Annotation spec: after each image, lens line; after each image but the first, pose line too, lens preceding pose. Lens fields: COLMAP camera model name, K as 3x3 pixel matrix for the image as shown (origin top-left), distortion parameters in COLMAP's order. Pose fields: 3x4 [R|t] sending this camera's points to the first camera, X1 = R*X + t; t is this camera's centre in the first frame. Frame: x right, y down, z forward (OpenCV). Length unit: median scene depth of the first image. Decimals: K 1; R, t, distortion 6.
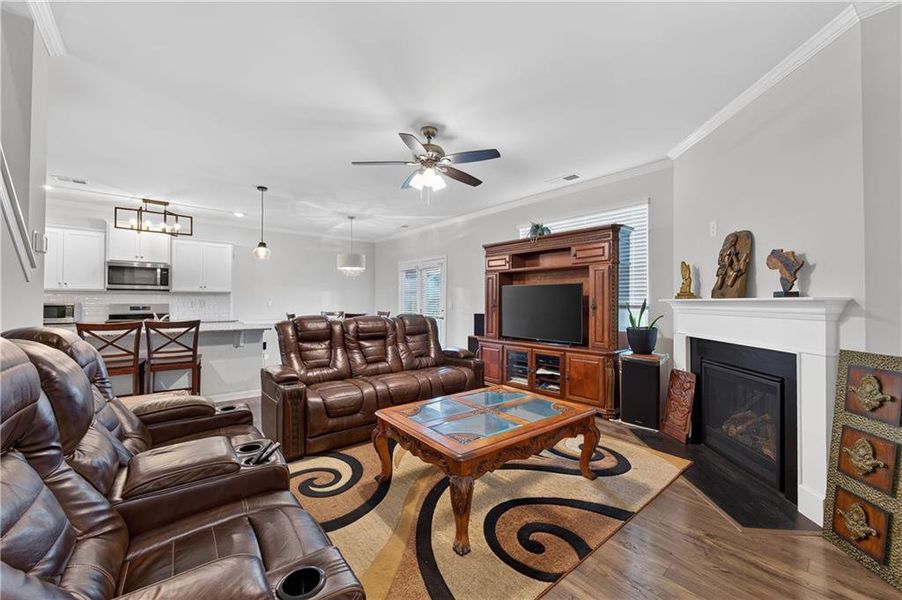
lens RADIAL K [[352.0, 0, 447.3], [0, 352.0, 298.7], [0, 0, 1]] dist [0.000000, 0.000138]
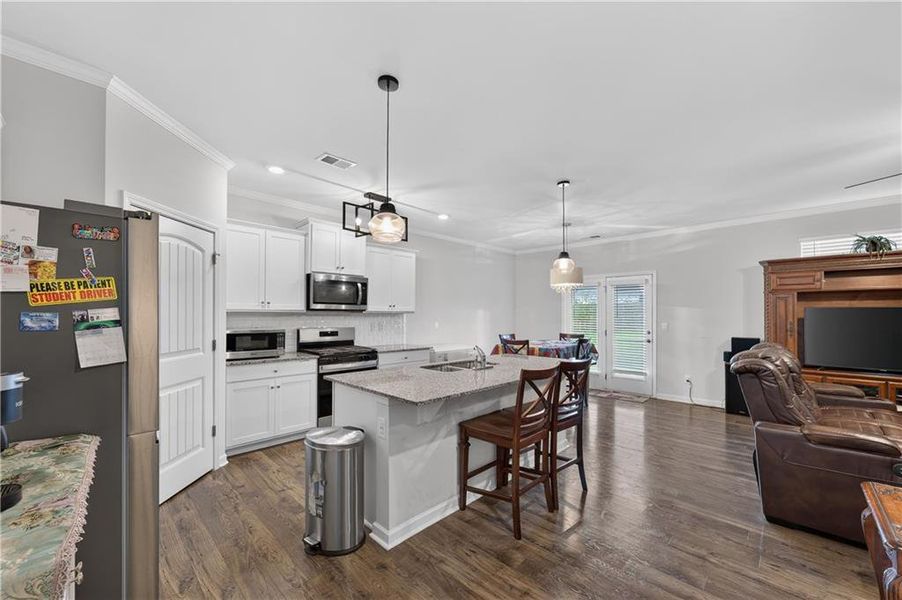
lens RADIAL K [[352.7, 0, 449.1], [0, 352.7, 309.0], [0, 0, 1]] dist [-0.004891, 0.000150]
pose [[0.994953, 0.000987, 0.100334, -0.772785], [-0.000392, 0.999982, -0.005948, -0.025765], [-0.100338, 0.005879, 0.994936, 0.220811]]
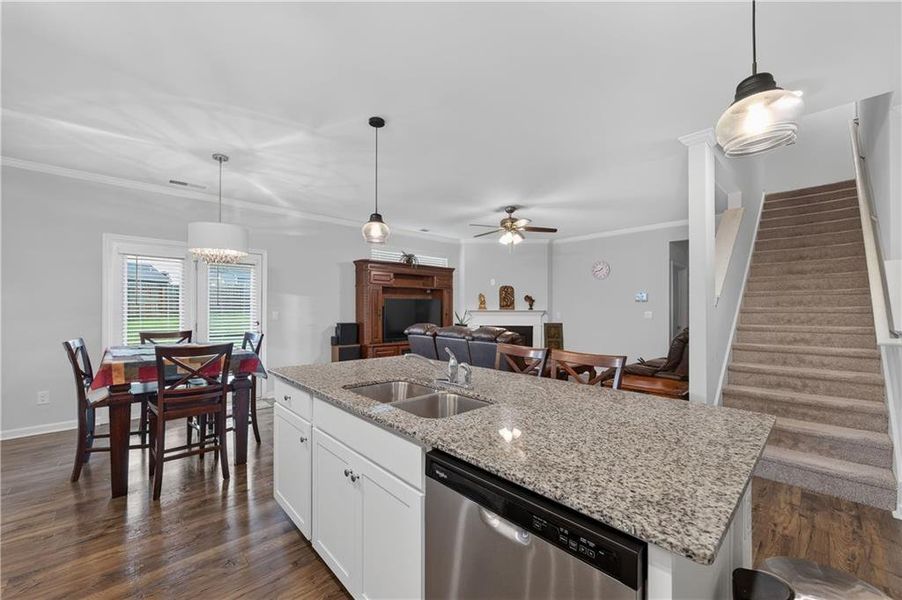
lens RADIAL K [[352.7, 0, 449.1], [0, 352.7, 309.0], [0, 0, 1]] dist [-0.004891, 0.000150]
pose [[-0.051039, -0.004822, 0.998685, -1.003315], [-0.013225, 0.999904, 0.004152, -0.006624], [-0.998609, -0.012996, -0.051098, 0.815400]]
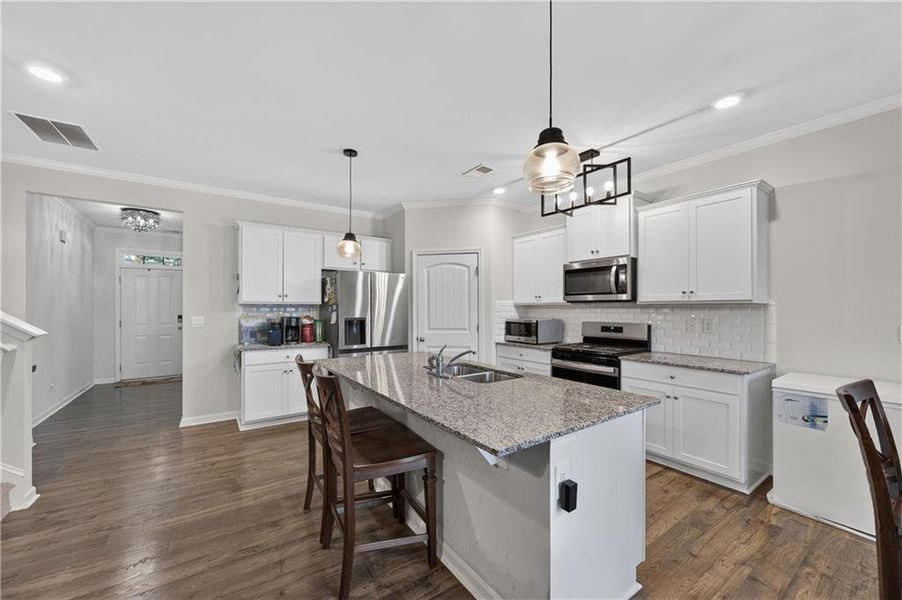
lens RADIAL K [[353.0, 0, 452.2], [0, 353.0, 306.9], [0, 0, 1]] dist [-0.009179, 0.000223]
pose [[-0.076470, -0.007208, -0.997046, -0.213475], [0.010670, 0.999911, -0.008047, -0.014358], [0.997015, -0.011254, -0.076386, 0.846113]]
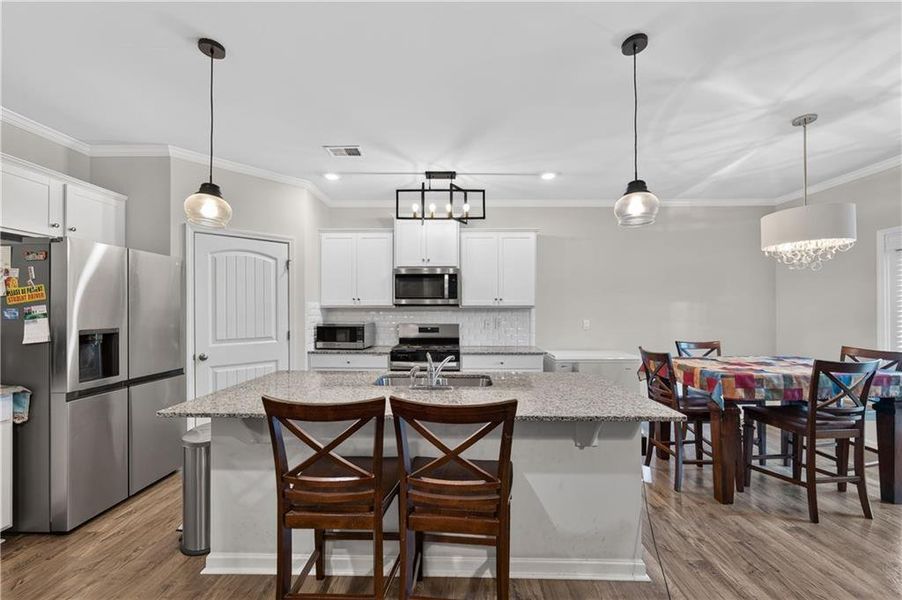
lens RADIAL K [[353.0, 0, 452.2], [0, 353.0, 306.9], [0, 0, 1]] dist [-0.009179, 0.000223]
pose [[0.759958, -0.010864, -0.649881, -0.387137], [0.010097, 0.999937, -0.004909, -0.019256], [0.649893, -0.002831, 0.760020, 0.515769]]
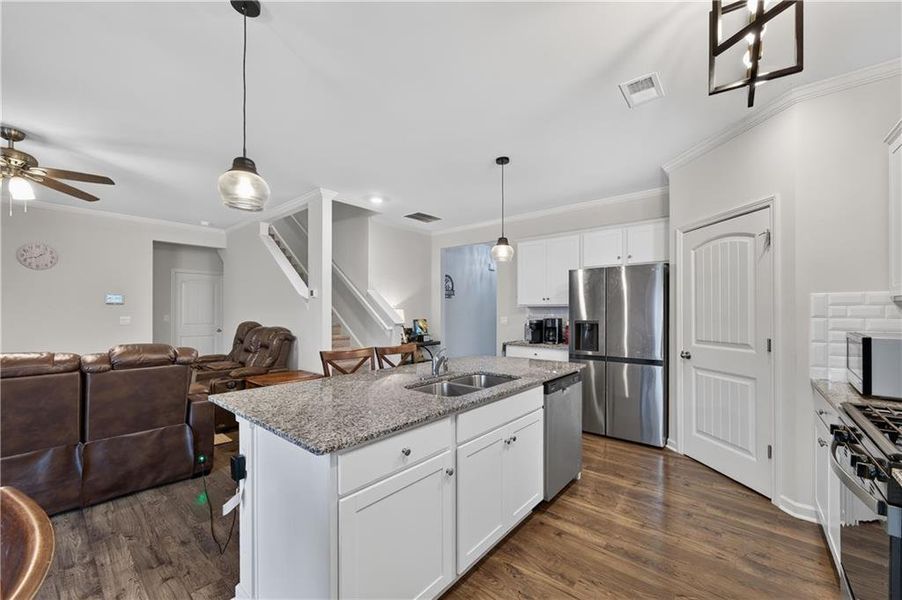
lens RADIAL K [[354.7, 0, 448.3], [0, 354.7, 313.6], [0, 0, 1]] dist [-0.011715, 0.000130]
pose [[-0.985518, -0.004716, -0.169504, -0.598603], [-0.003585, 0.999969, -0.006975, -0.006603], [0.169532, -0.006266, -0.985505, 1.235160]]
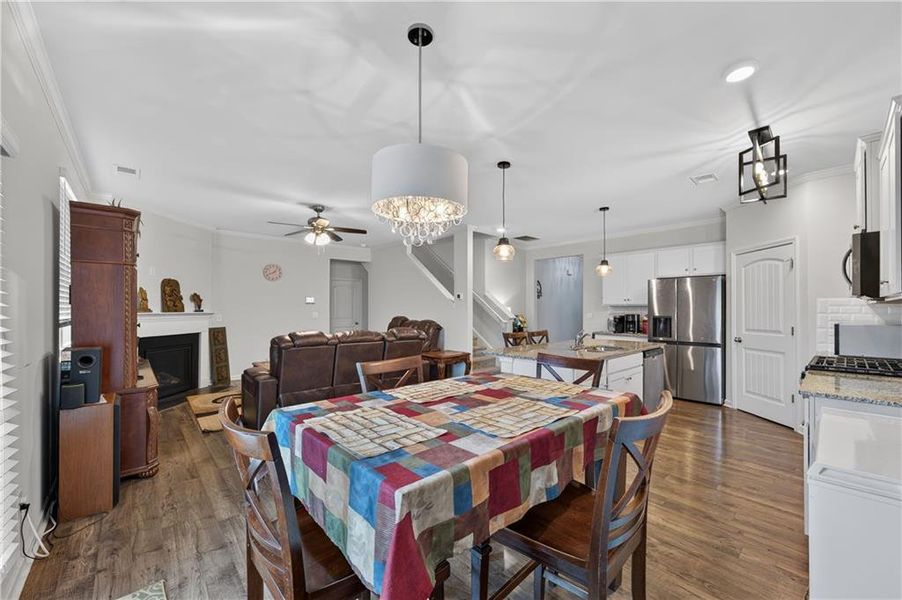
lens RADIAL K [[352.7, 0, 449.1], [0, 352.7, 309.0], [0, 0, 1]] dist [-0.004891, 0.000150]
pose [[-0.999076, -0.006045, -0.042562, -0.343942], [-0.005576, 0.999922, -0.011146, -0.003267], [0.042626, -0.010899, -0.999032, 1.556278]]
